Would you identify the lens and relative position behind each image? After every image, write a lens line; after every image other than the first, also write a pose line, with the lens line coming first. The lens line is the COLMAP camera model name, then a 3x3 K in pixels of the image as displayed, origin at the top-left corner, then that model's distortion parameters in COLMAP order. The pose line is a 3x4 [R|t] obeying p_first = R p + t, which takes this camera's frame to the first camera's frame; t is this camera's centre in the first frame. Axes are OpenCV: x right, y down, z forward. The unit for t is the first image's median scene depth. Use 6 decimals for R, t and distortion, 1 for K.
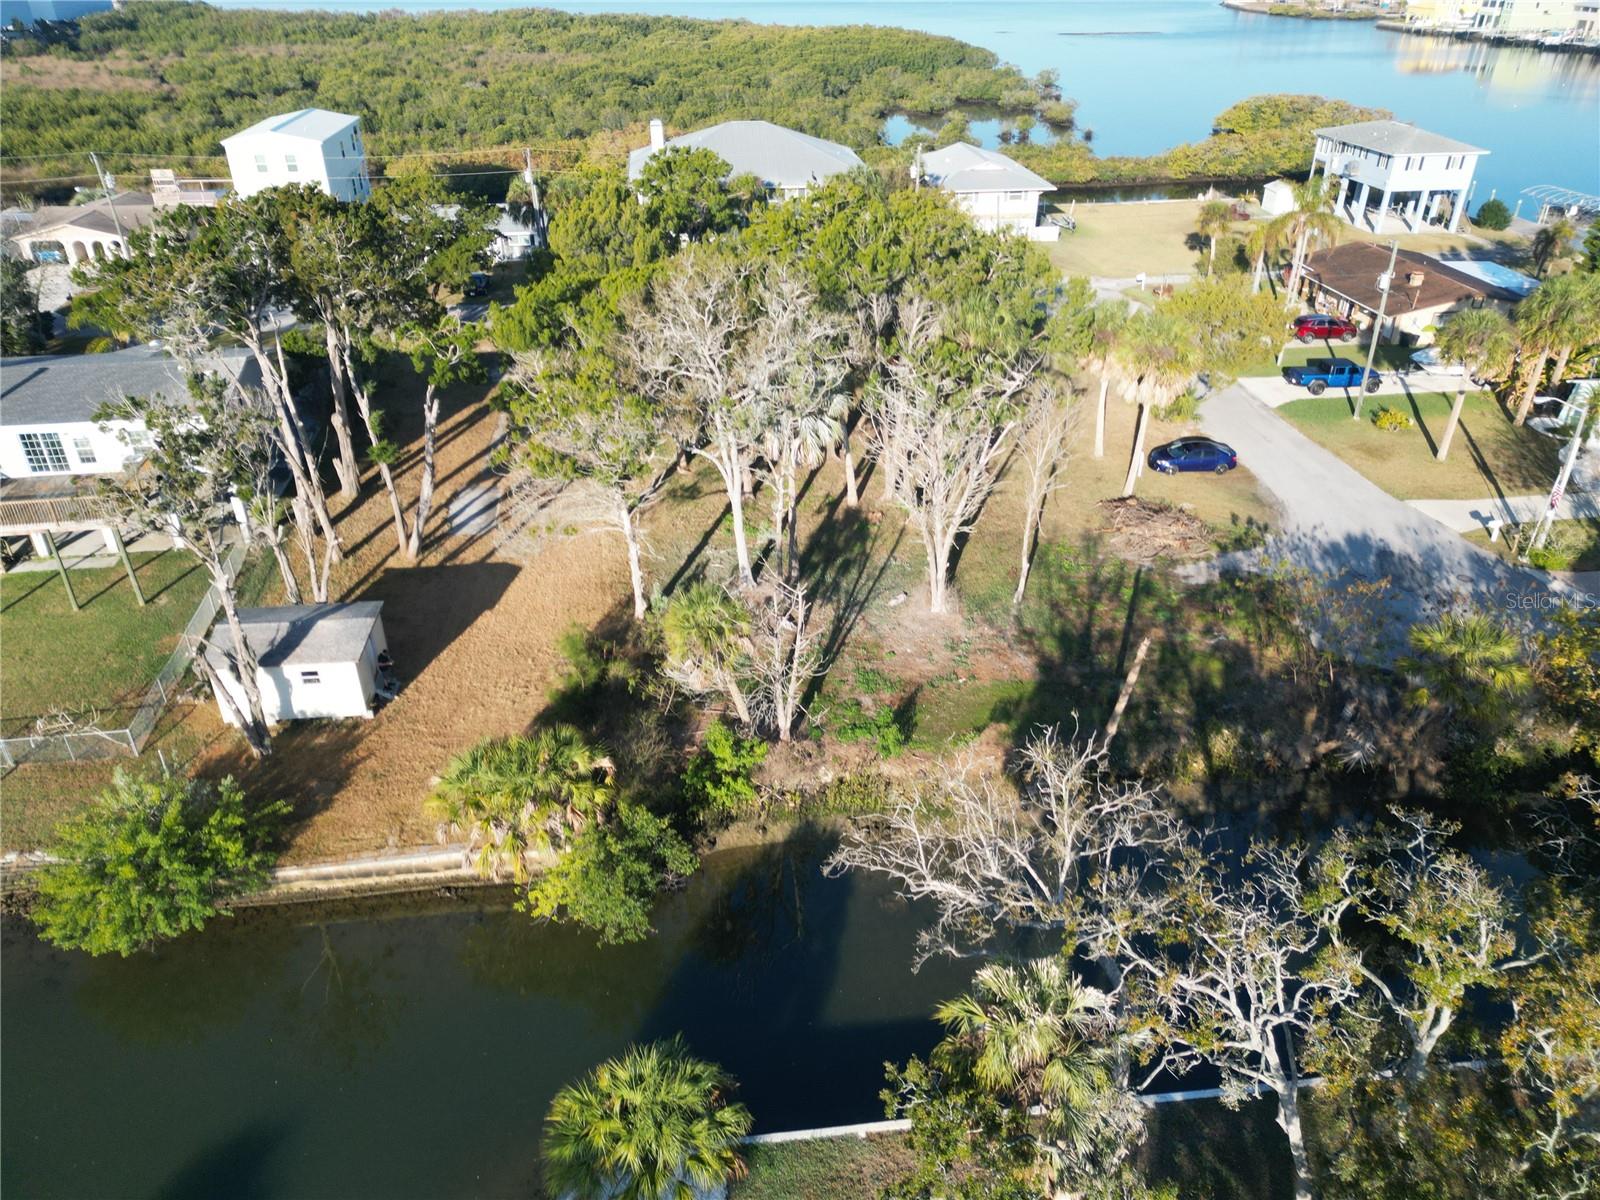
lens RADIAL K [[1111.5, 0, 794.6], [0, 1111.5, 597.5], [0, 0, 1]] dist [0.073211, -0.050414]
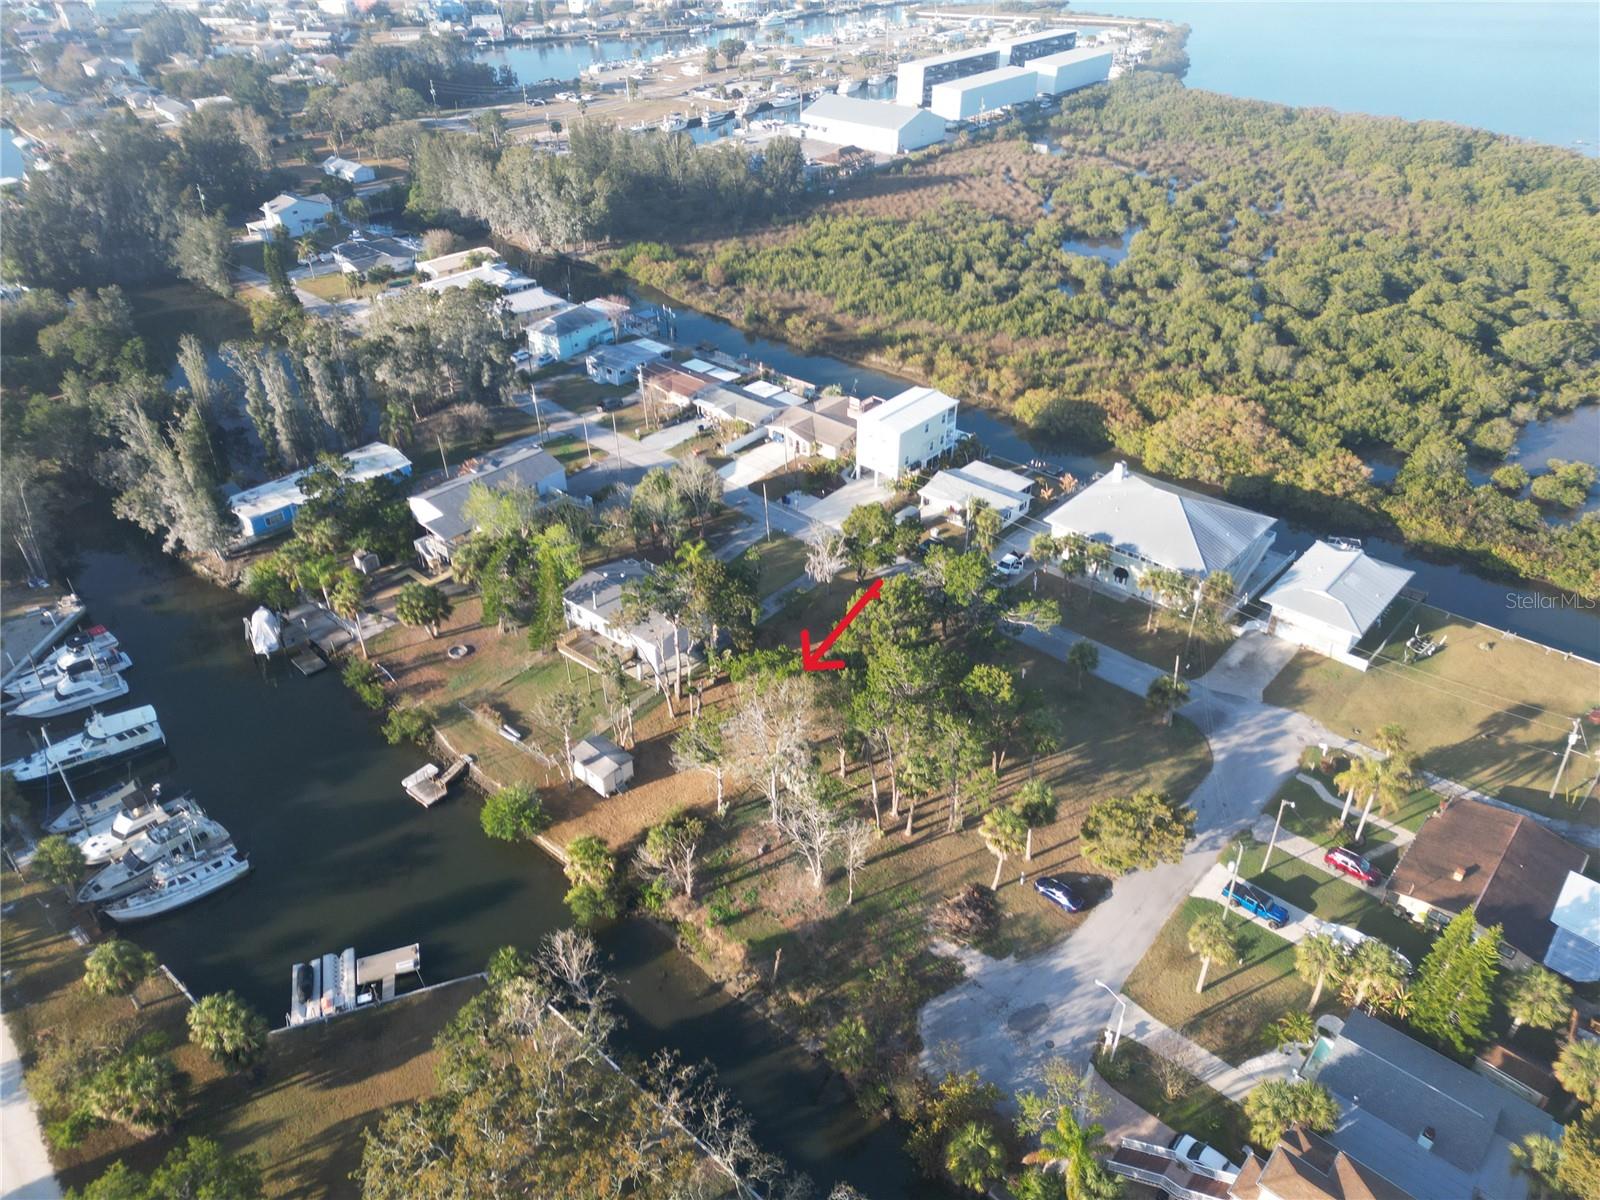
lens RADIAL K [[1116.6, 0, 796.6], [0, 1116.6, 596.1], [0, 0, 1]] dist [0.104741, -0.119280]
pose [[0.666721, 0.411756, -0.621240, 1.277495], [-0.366201, 0.906963, 0.208122, -0.966305], [0.649138, 0.088739, 0.755477, -0.701663]]
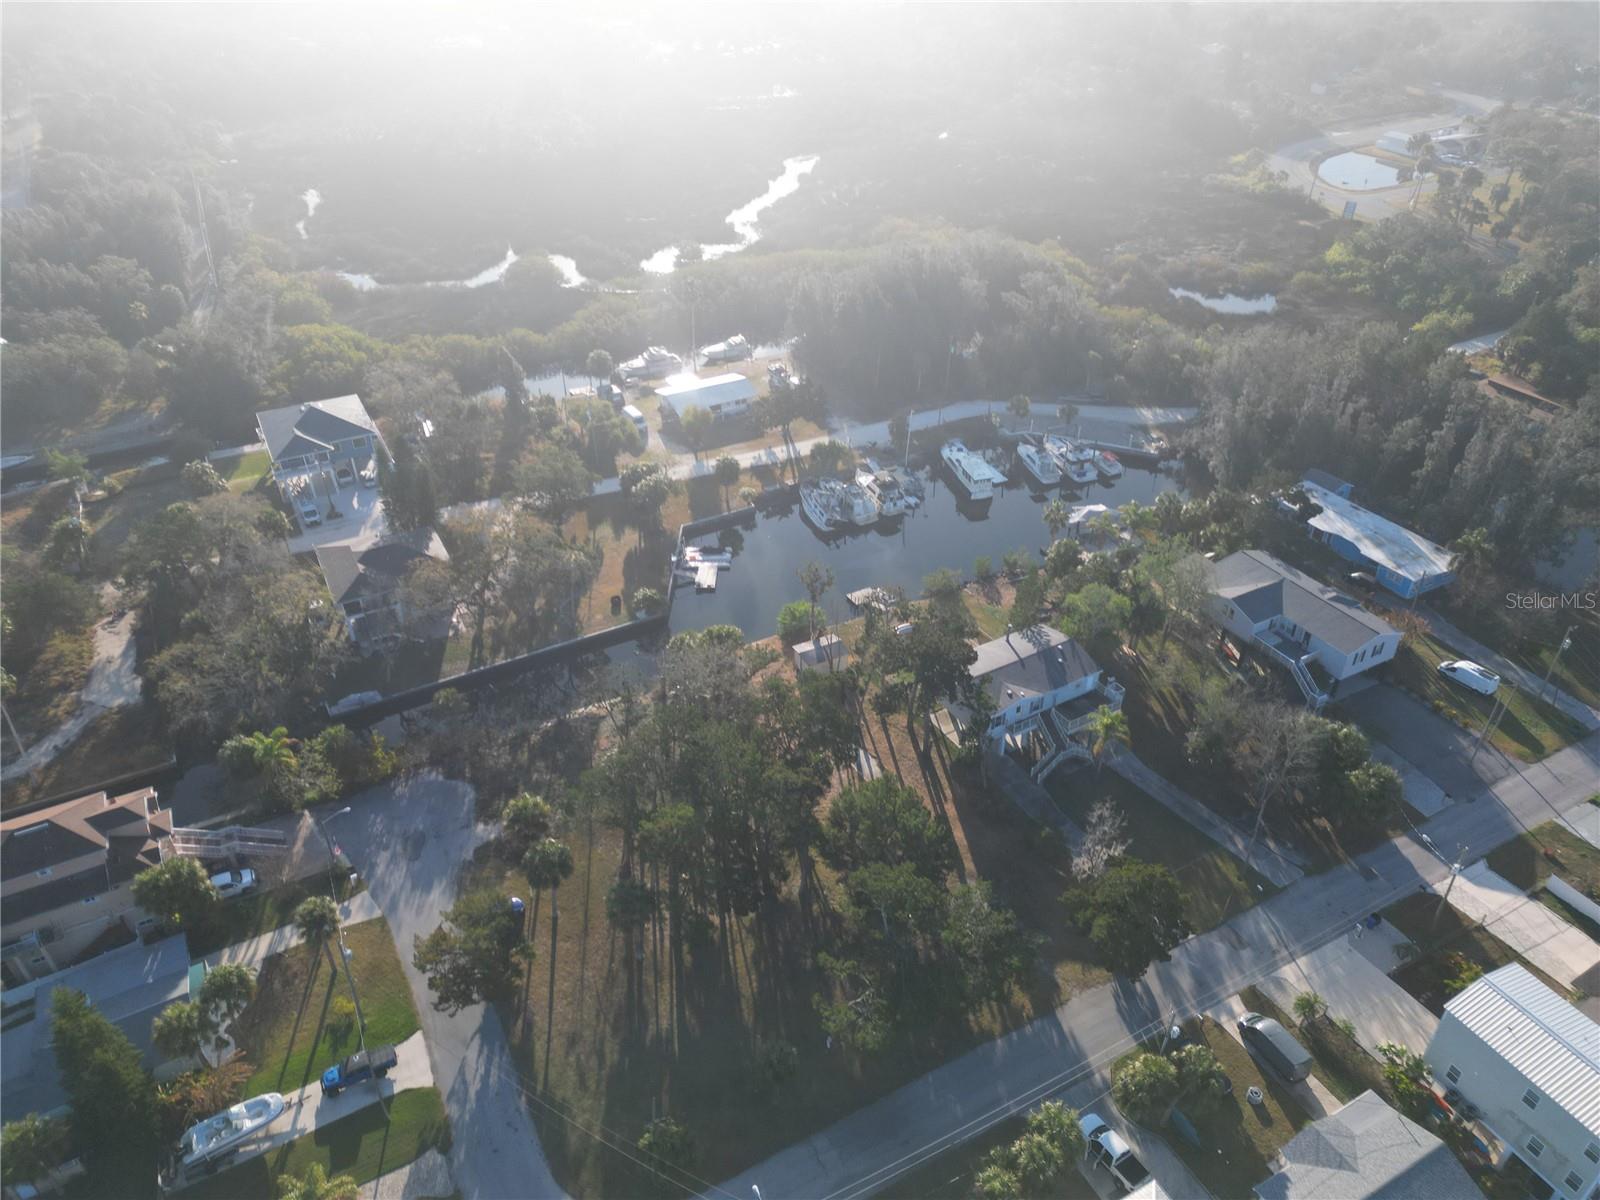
lens RADIAL K [[1116.6, 0, 796.6], [0, 1116.6, 596.1], [0, 0, 1]] dist [0.104741, -0.119280]
pose [[-0.928401, 0.212688, -0.304690, 0.480840], [-0.181389, 0.456238, 0.871174, -2.475289], [0.324299, 0.864066, -0.384993, 1.870914]]
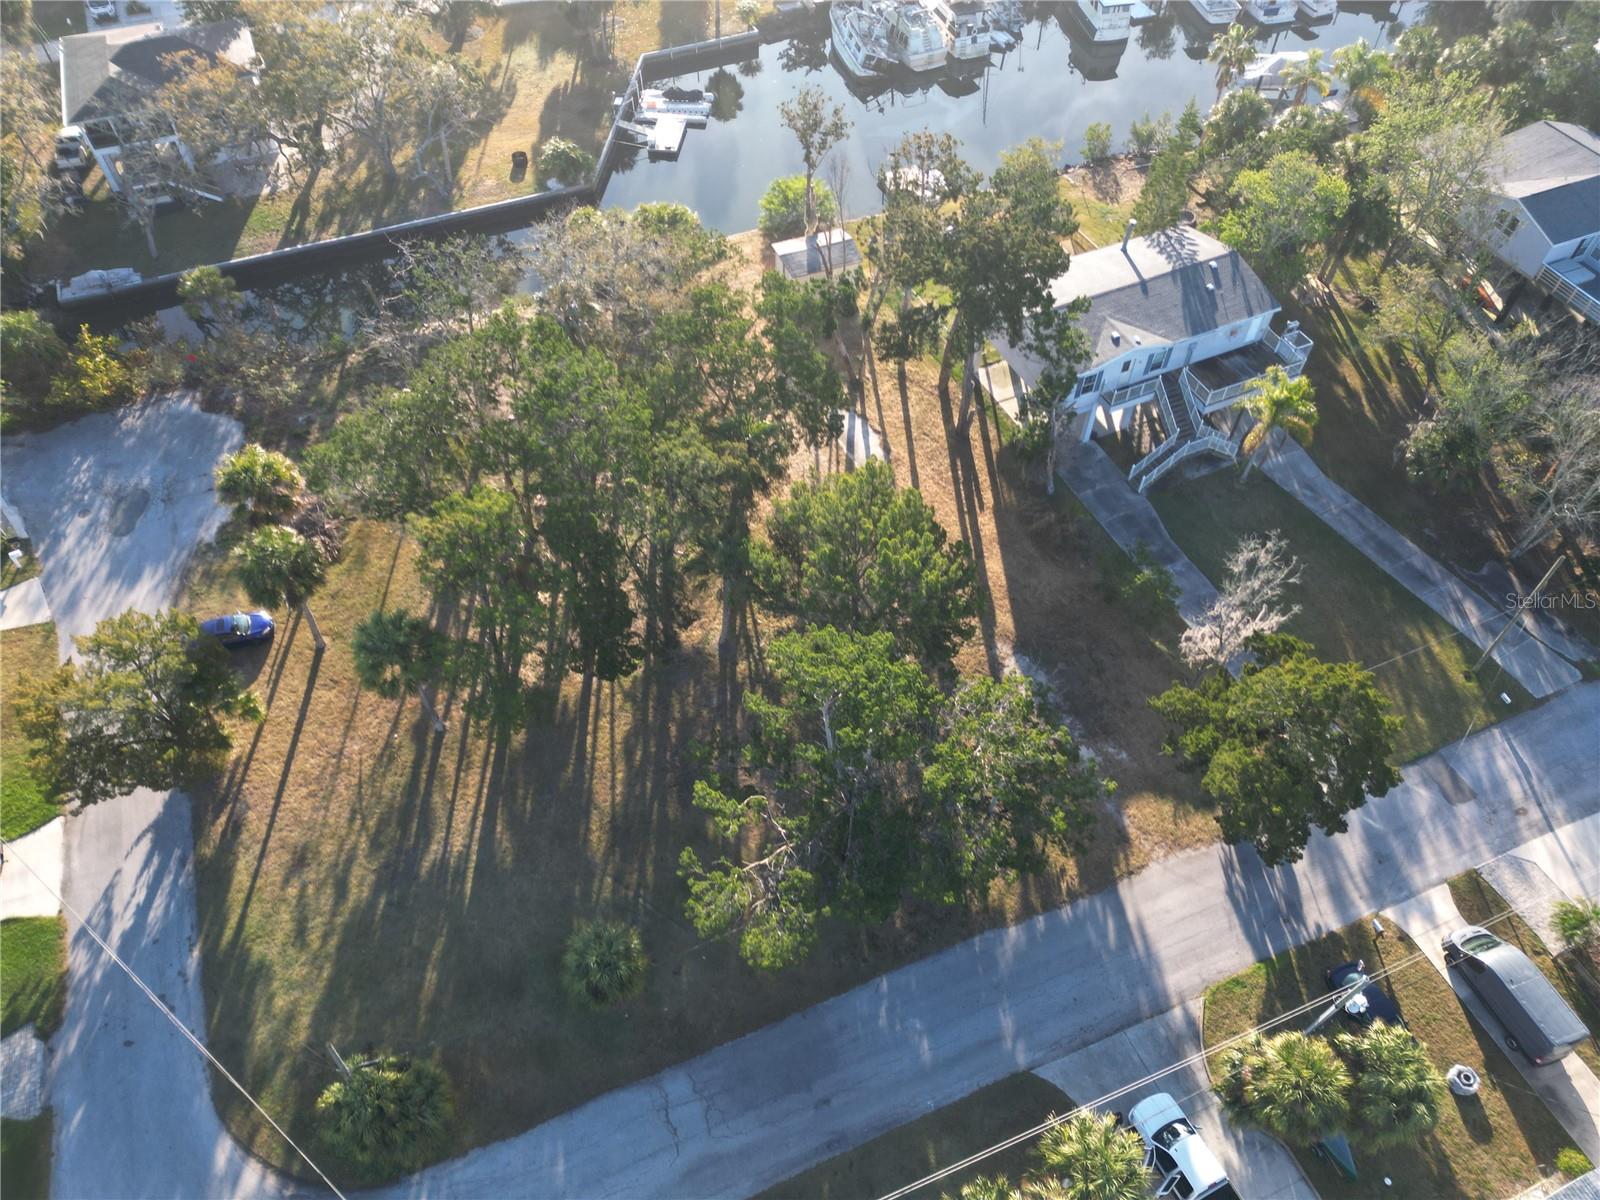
lens RADIAL K [[1116.6, 0, 796.6], [0, 1116.6, 596.1], [0, 0, 1]] dist [0.104741, -0.119280]
pose [[-0.960132, 0.215906, -0.177571, 0.055744], [-0.142714, 0.167619, 0.975467, -1.602767], [0.240374, 0.961919, -0.130124, 1.665919]]
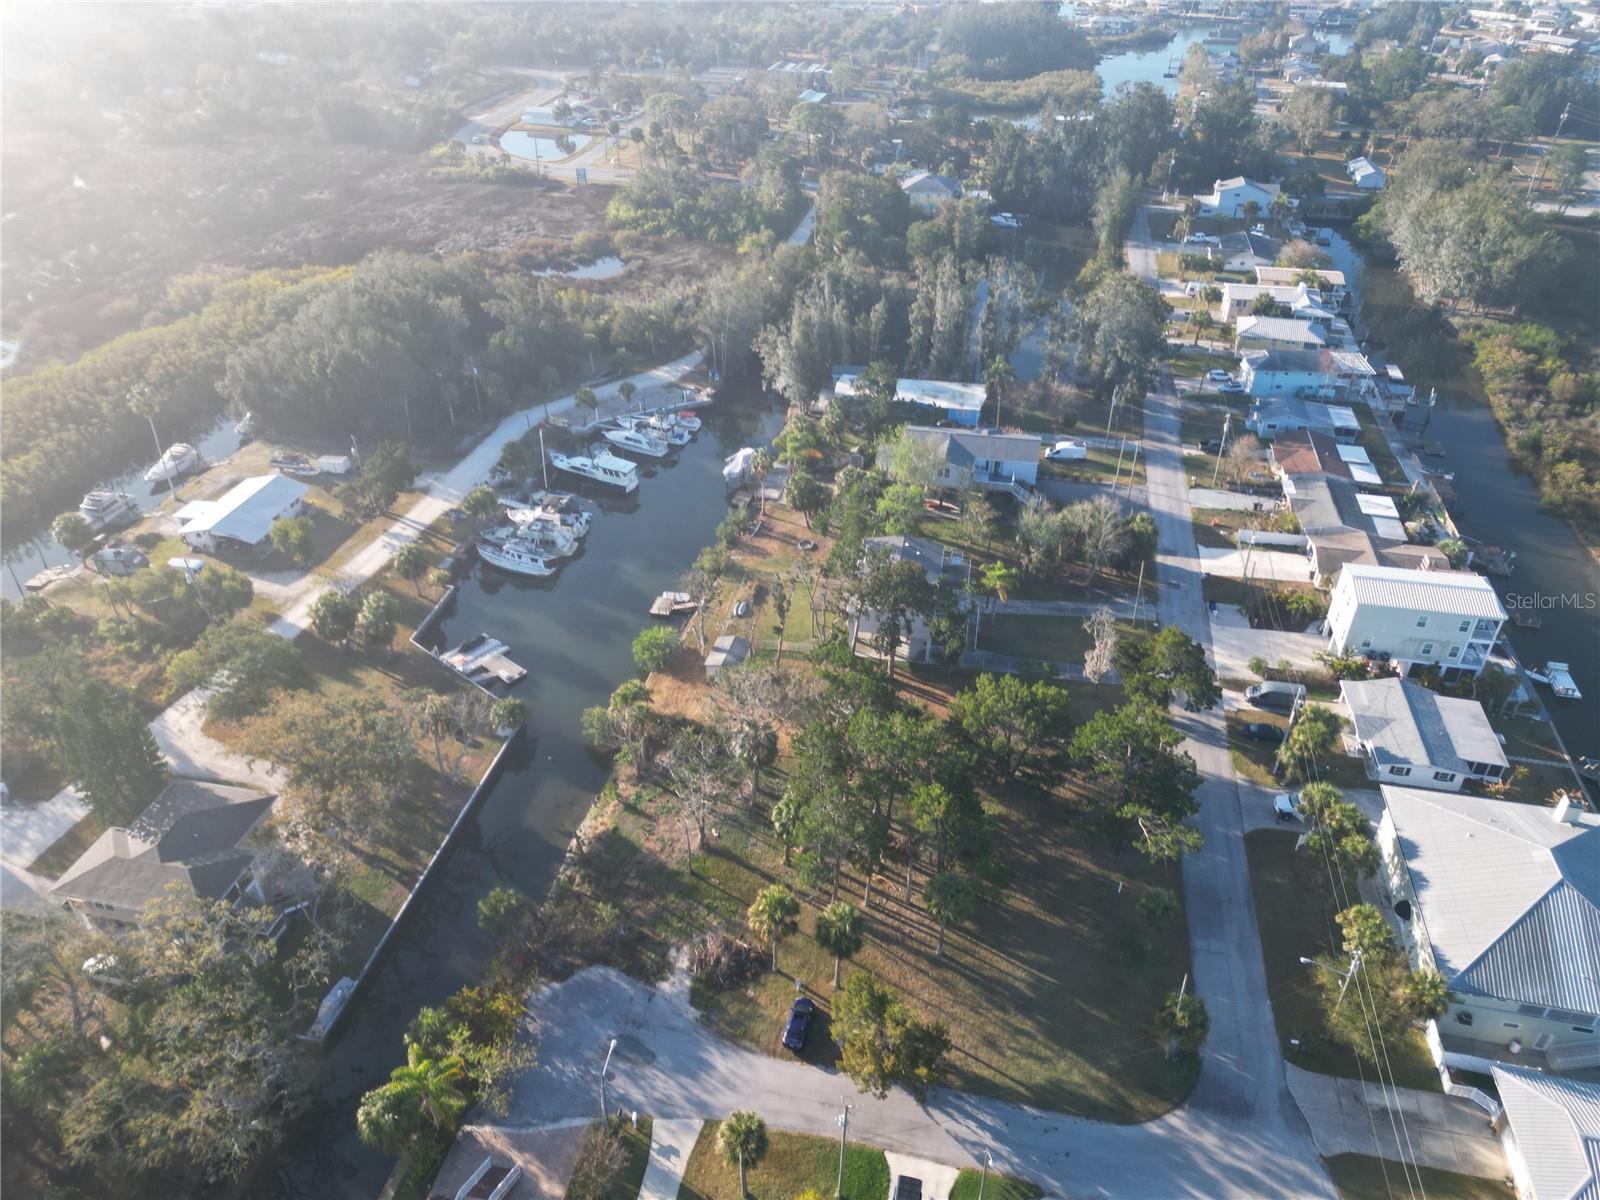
lens RADIAL K [[1116.6, 0, 796.6], [0, 1116.6, 596.1], [0, 0, 1]] dist [0.104741, -0.119280]
pose [[-0.315512, 0.531809, -0.785895, 1.637845], [-0.473708, 0.629348, 0.616054, -1.843408], [0.822224, 0.566657, 0.053355, 0.835102]]
